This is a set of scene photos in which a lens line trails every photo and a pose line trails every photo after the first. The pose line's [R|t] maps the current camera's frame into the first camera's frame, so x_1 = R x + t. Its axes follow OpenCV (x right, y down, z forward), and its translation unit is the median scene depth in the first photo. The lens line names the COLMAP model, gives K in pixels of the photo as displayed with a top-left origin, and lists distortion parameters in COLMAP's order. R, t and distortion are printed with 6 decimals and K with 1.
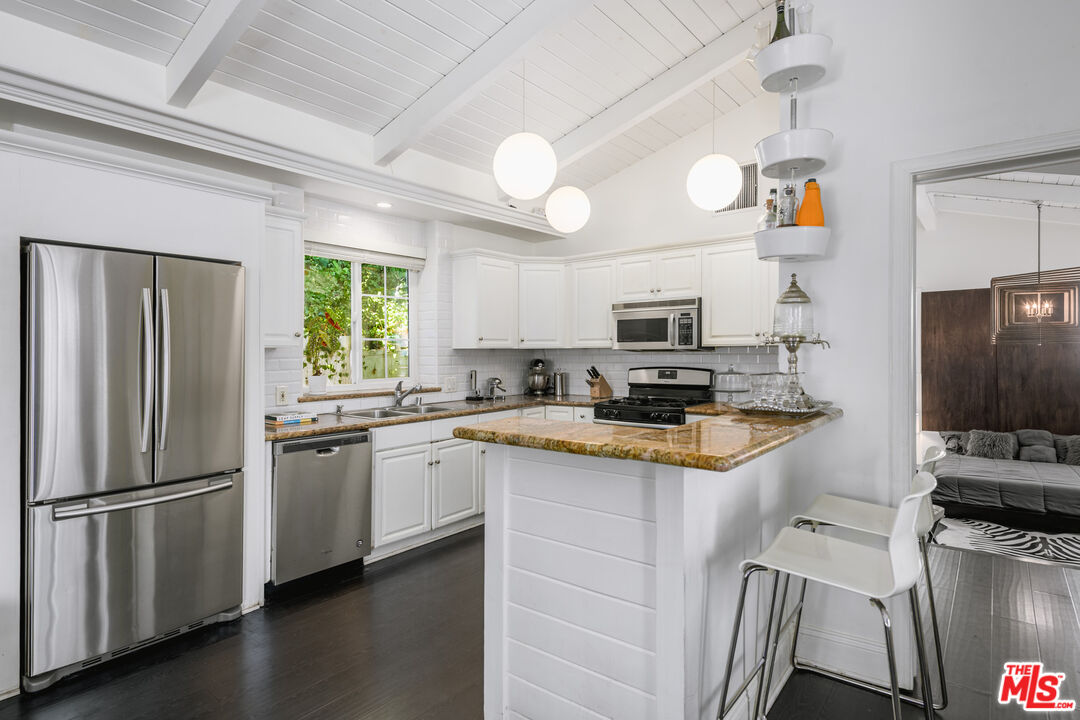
lens RADIAL K [[553.7, 0, 529.1], [0, 553.7, 352.5], [0, 0, 1]] dist [0.014571, -0.000098]
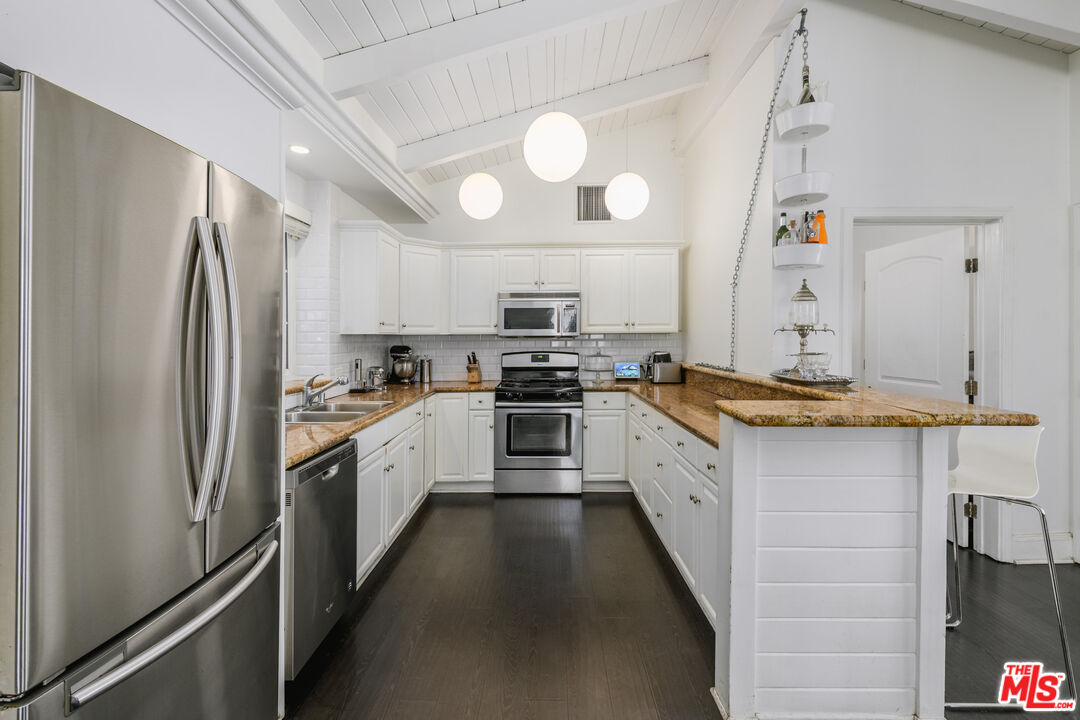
lens RADIAL K [[489.1, 0, 537.1], [0, 489.1, 342.2], [0, 0, 1]] dist [-0.000710, 0.000087]
pose [[0.797533, -0.002899, 0.603268, -0.387812], [0.000064, 0.999989, 0.004720, 0.002654], [-0.603275, -0.003726, 0.797525, 0.232762]]
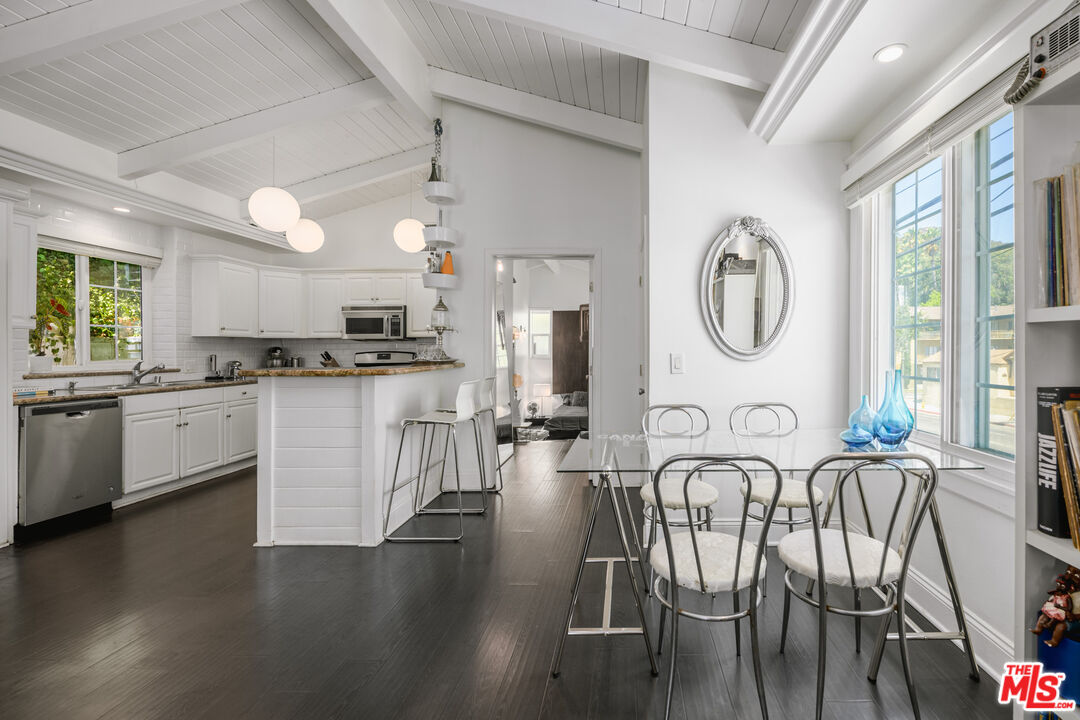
lens RADIAL K [[459.8, 0, 589.3], [0, 459.8, 351.7], [0, 0, 1]] dist [-0.004578, -0.001050]
pose [[0.802122, -0.000633, 0.597160, -0.044641], [0.001439, 0.999999, -0.000874, 0.031449], [-0.597158, 0.001560, 0.802122, -0.332086]]
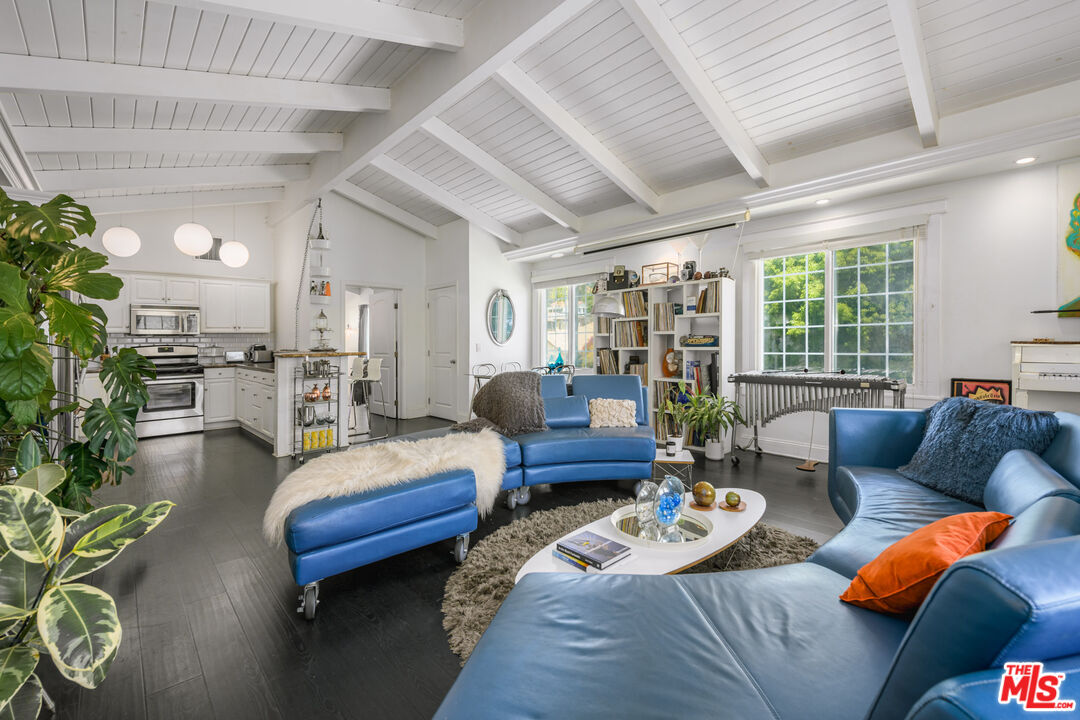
lens RADIAL K [[473.8, 0, 541.8], [0, 473.8, 342.9], [0, 0, 1]] dist [-0.001772, -0.000633]
pose [[0.158426, -0.000745, 0.987371, -1.055716], [0.011089, 0.999938, -0.001025, 0.036330], [-0.987309, 0.011111, 0.158424, -0.359134]]
